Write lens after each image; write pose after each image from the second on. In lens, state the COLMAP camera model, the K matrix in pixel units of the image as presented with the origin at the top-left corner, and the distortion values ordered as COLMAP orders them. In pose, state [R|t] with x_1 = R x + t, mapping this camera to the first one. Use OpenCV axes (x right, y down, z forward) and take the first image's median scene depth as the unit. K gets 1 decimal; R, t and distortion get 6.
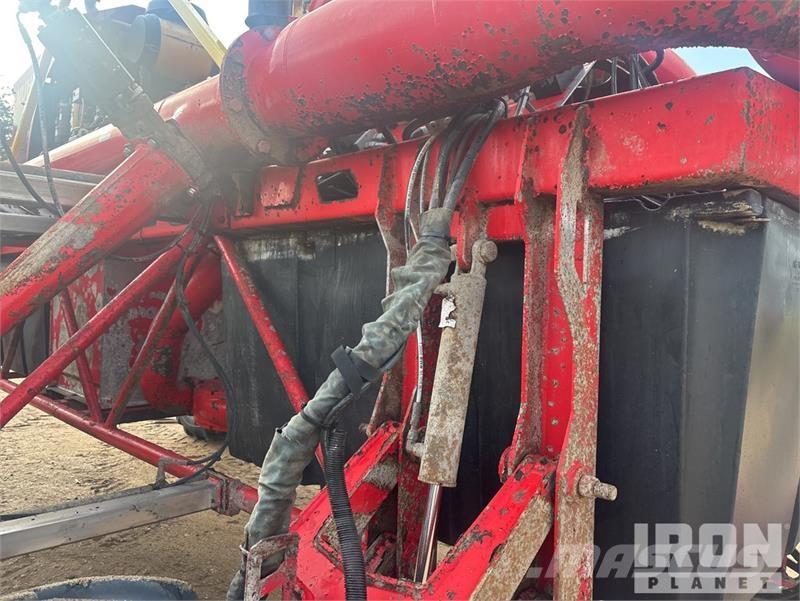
lens RADIAL K [[610.1, 0, 402.5], [0, 610.1, 296.7], [0, 0, 1]] dist [0.017151, 0.001104]
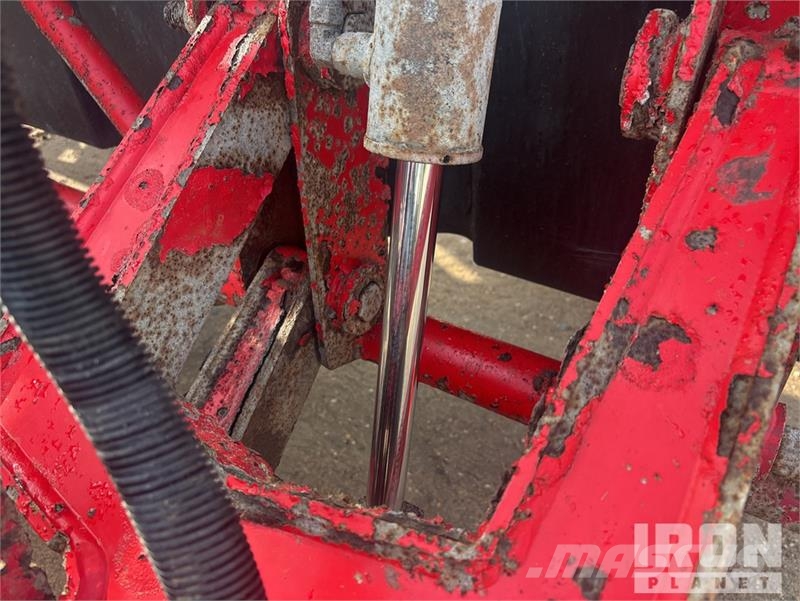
lens RADIAL K [[610.1, 0, 402.5], [0, 610.1, 296.7], [0, 0, 1]] dist [0.017151, 0.001104]
pose [[0.972856, -0.162273, 0.164980, -0.020464], [0.037839, 0.814886, 0.578385, 0.165425], [-0.228296, -0.556443, 0.798907, 0.650095]]
